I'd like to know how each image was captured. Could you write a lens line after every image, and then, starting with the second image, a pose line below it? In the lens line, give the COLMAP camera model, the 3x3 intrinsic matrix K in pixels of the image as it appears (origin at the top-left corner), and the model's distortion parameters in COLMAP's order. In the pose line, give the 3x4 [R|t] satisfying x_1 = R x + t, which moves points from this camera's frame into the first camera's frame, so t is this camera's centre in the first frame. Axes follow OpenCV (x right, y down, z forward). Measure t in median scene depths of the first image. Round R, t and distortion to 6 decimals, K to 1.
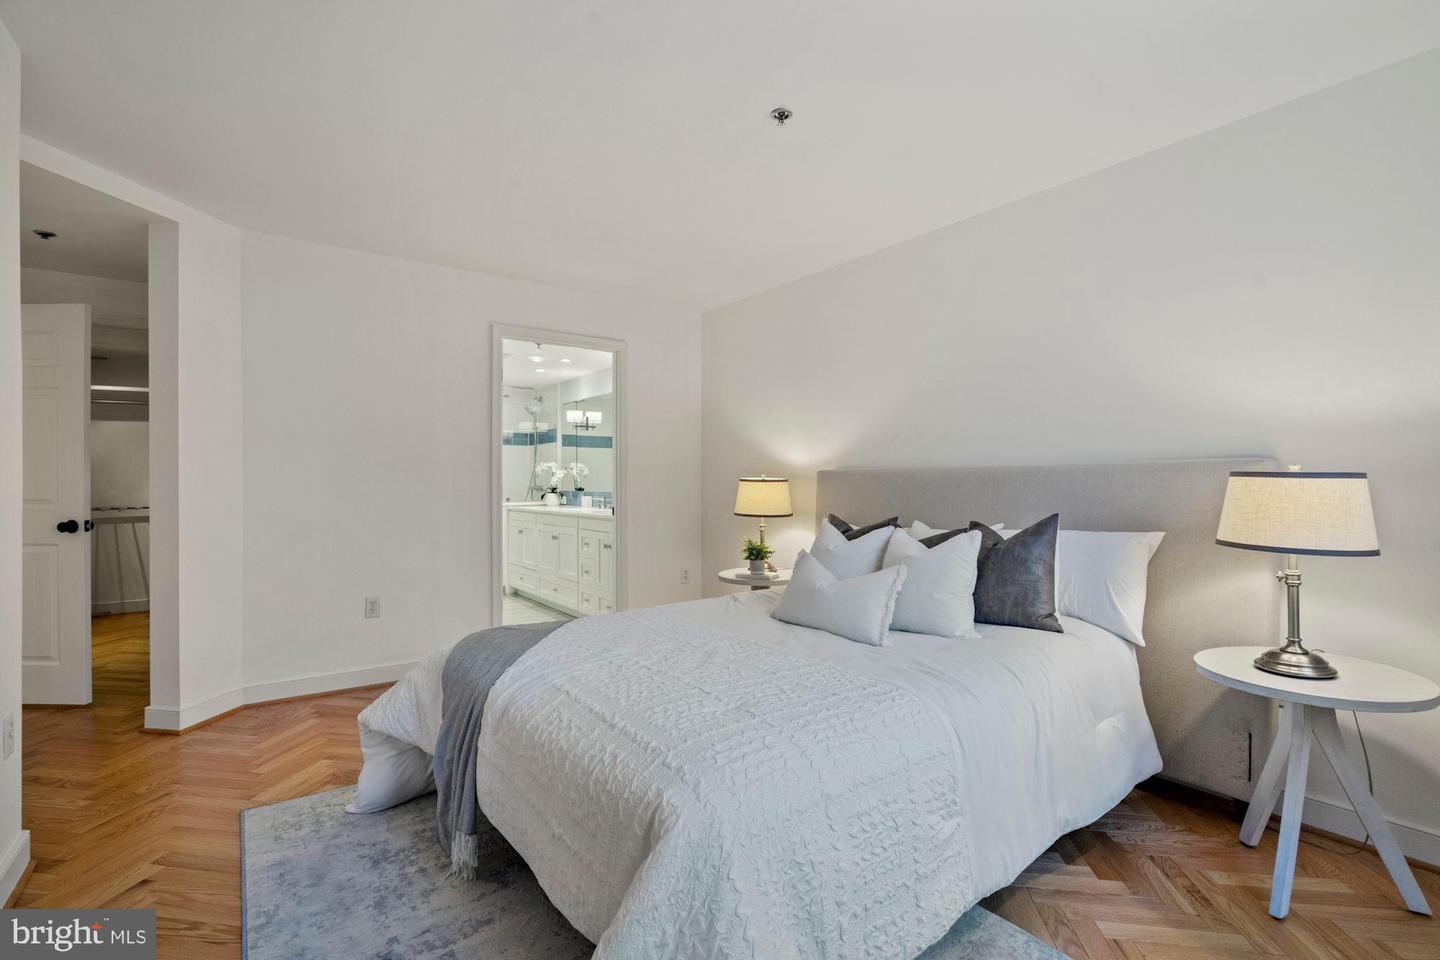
lens RADIAL K [[650.8, 0, 710.7], [0, 650.8, 476.9], [0, 0, 1]] dist [-0.006480, 0.000285]
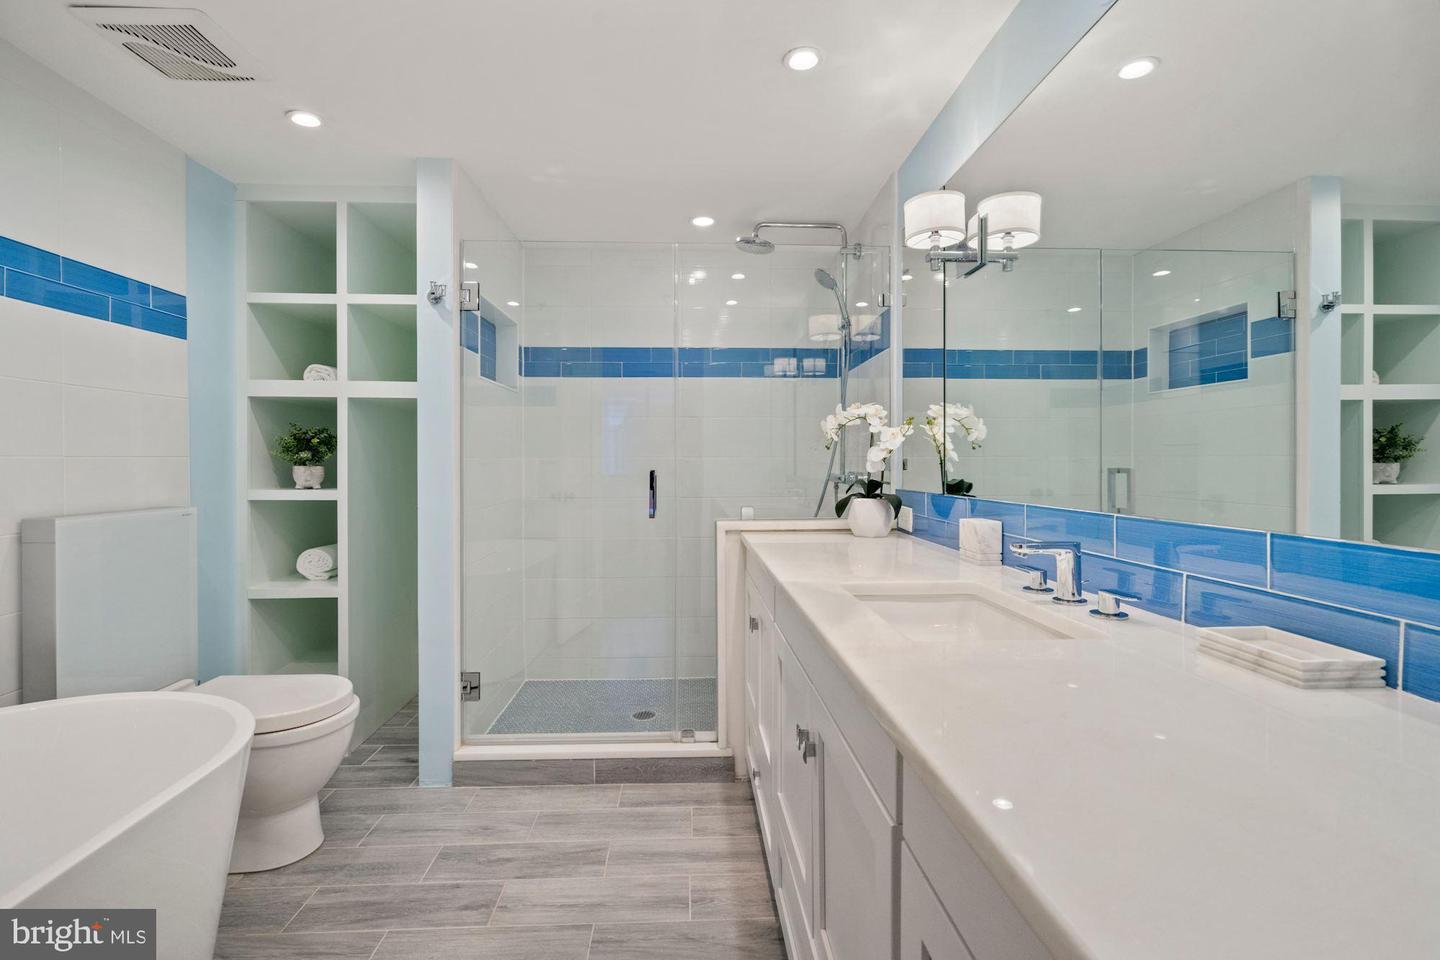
lens RADIAL K [[655.7, 0, 715.9], [0, 655.7, 459.3], [0, 0, 1]] dist [-0.003599, 0.000042]
pose [[0.840588, 0.006650, -0.541634, -0.129983], [-0.003529, 0.999971, 0.006800, 0.003959], [0.541663, -0.003804, 0.840587, 0.681513]]
